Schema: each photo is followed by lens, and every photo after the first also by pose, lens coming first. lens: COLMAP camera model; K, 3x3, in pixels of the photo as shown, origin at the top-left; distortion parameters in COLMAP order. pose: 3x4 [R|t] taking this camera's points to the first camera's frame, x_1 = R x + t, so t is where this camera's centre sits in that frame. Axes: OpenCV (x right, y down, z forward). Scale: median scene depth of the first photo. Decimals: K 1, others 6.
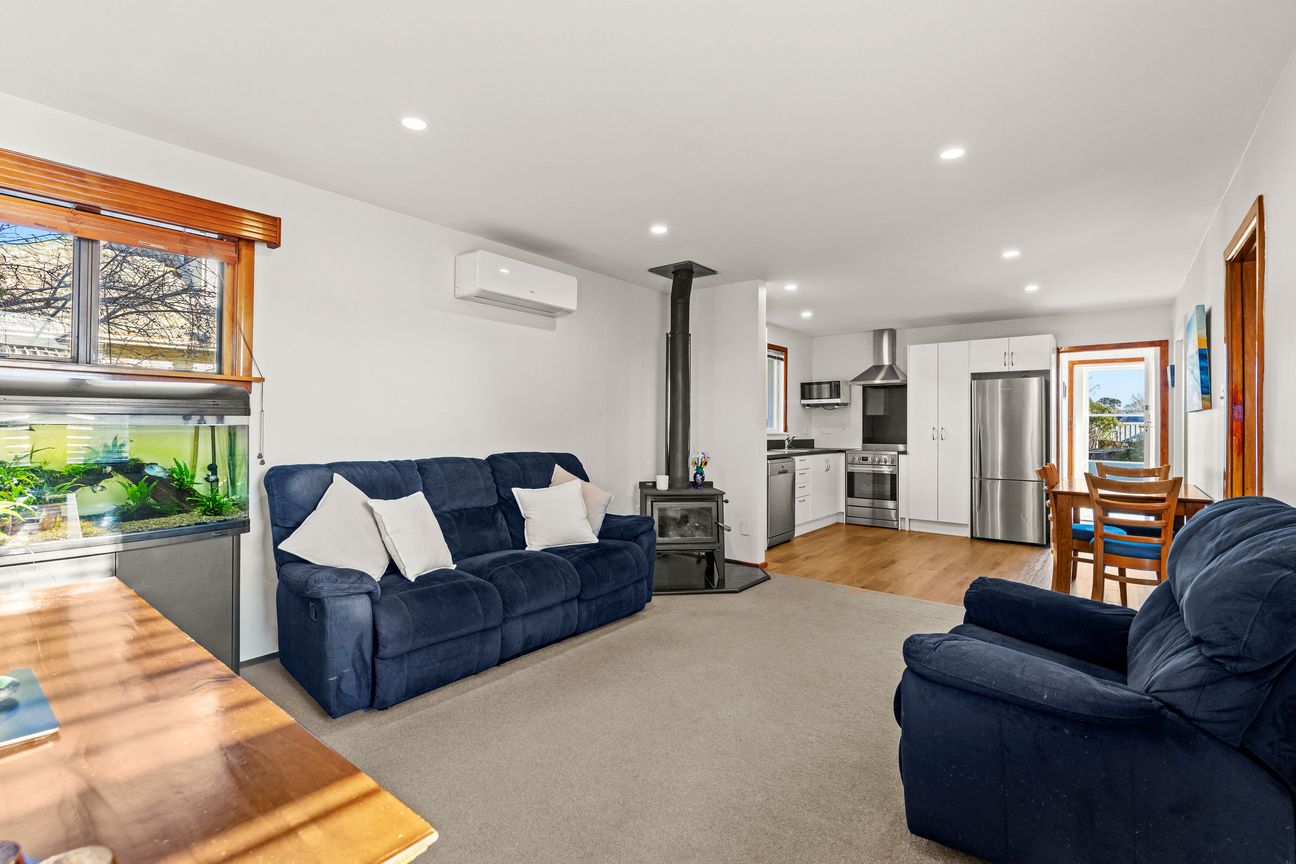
lens RADIAL K [[576.4, 0, 648.0], [0, 576.4, 418.2], [0, 0, 1]] dist [0.000442, 0.000182]
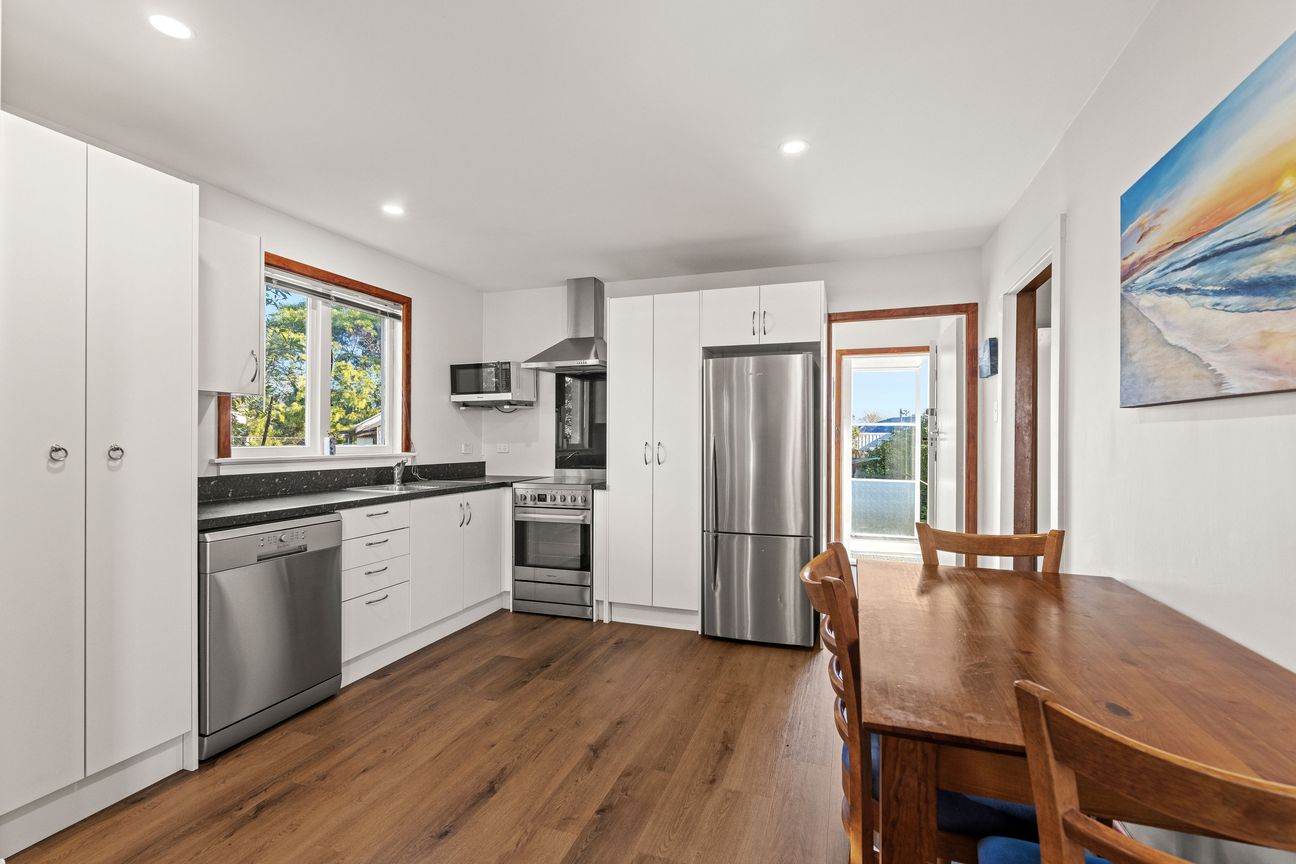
lens RADIAL K [[561.9, 0, 655.2], [0, 561.9, 428.9], [0, 0, 1]] dist [-0.001047, -0.000147]
pose [[0.941885, 0.000107, 0.335937, 0.353577], [0.000162, 1.000000, -0.000773, 0.003643], [-0.335937, 0.000782, 0.941884, 0.527561]]
